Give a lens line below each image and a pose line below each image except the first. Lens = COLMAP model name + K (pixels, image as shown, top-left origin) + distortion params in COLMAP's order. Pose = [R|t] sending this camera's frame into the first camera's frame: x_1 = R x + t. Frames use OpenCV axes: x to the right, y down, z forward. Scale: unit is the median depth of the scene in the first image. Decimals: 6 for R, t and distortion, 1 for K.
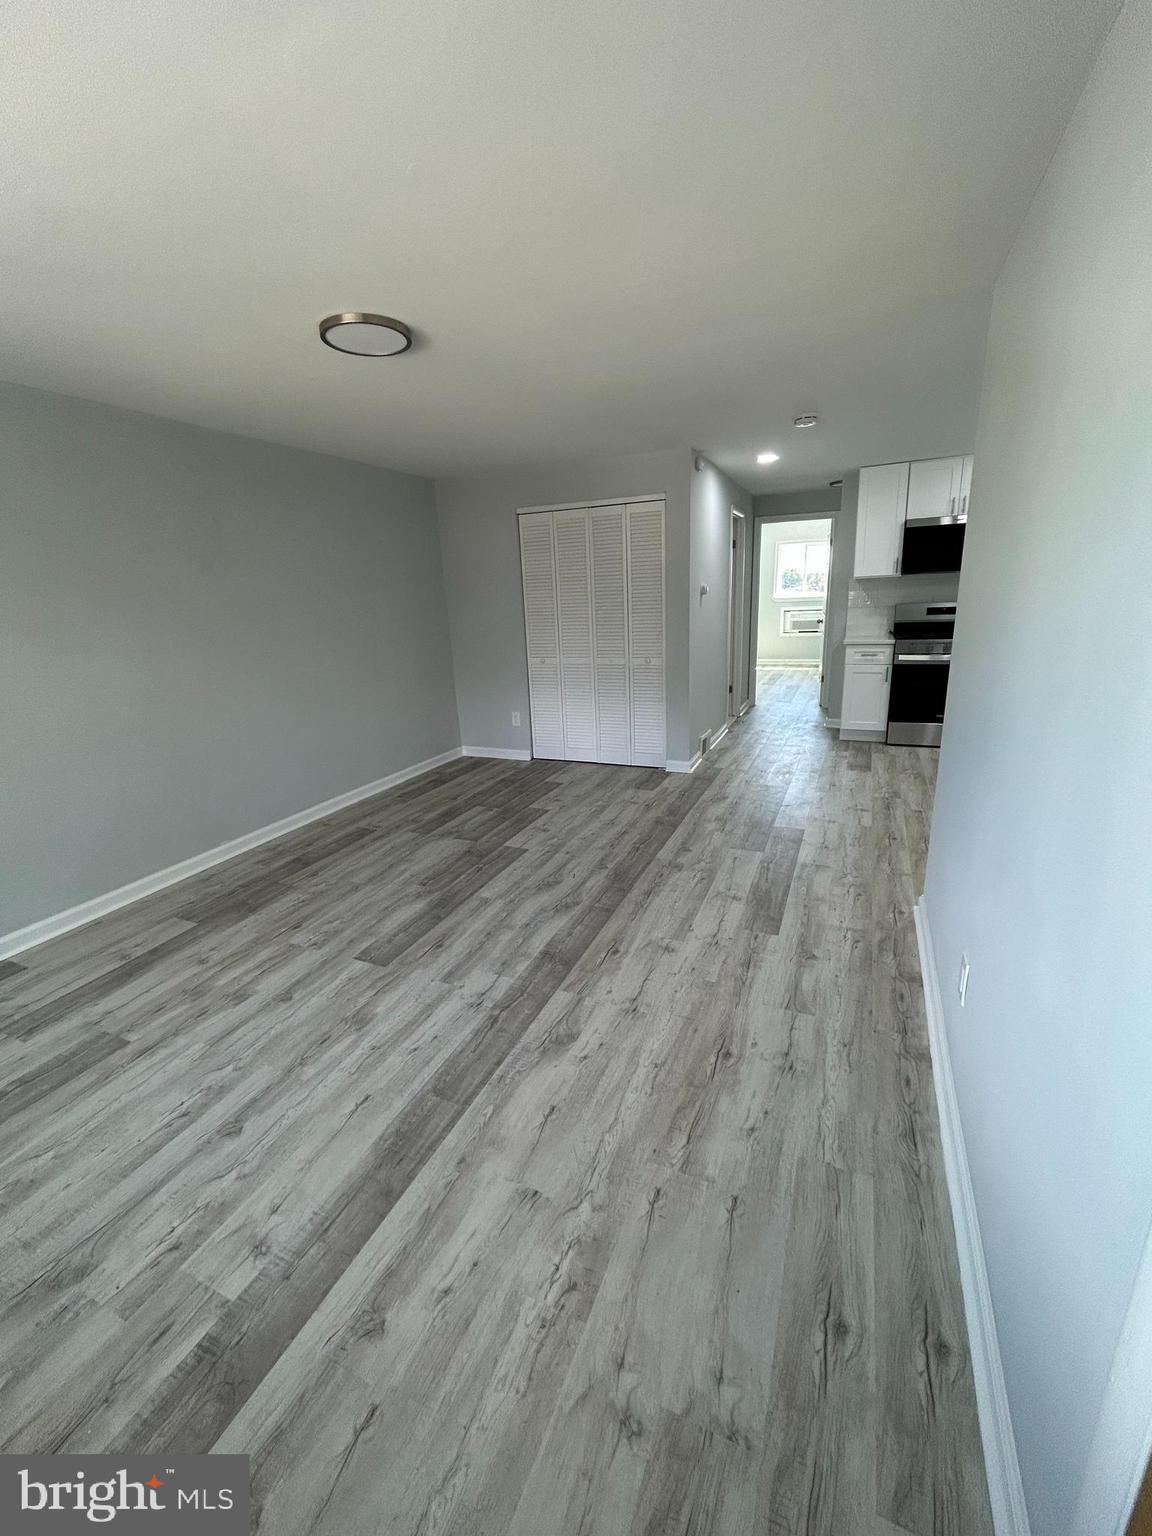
lens RADIAL K [[624.3, 0, 572.9], [0, 624.3, 774.4], [0, 0, 1]] dist [0.000897, 0.000759]
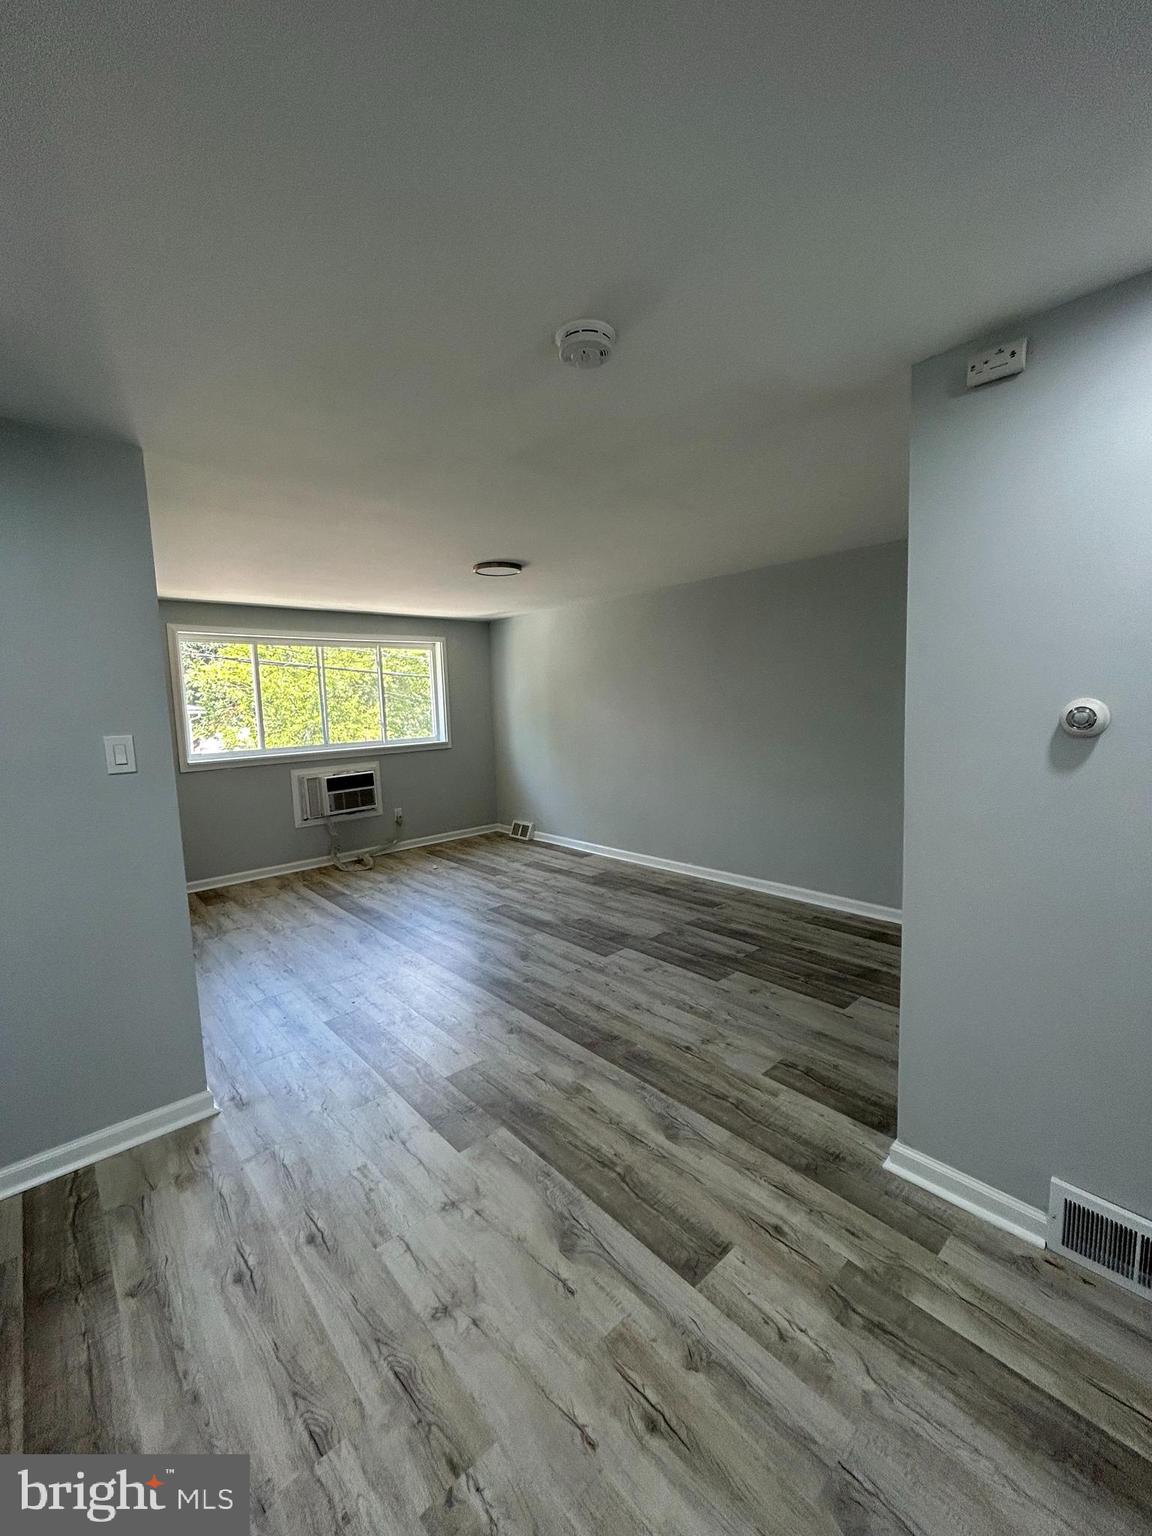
lens RADIAL K [[624.3, 0, 573.4], [0, 624.3, 764.1], [0, 0, 1]] dist [0.000897, 0.000759]
pose [[-0.404997, 0.150897, -0.901780, 0.772108], [-0.210564, 0.944383, 0.252592, -0.395401], [0.889742, 0.292182, -0.350699, 1.175947]]
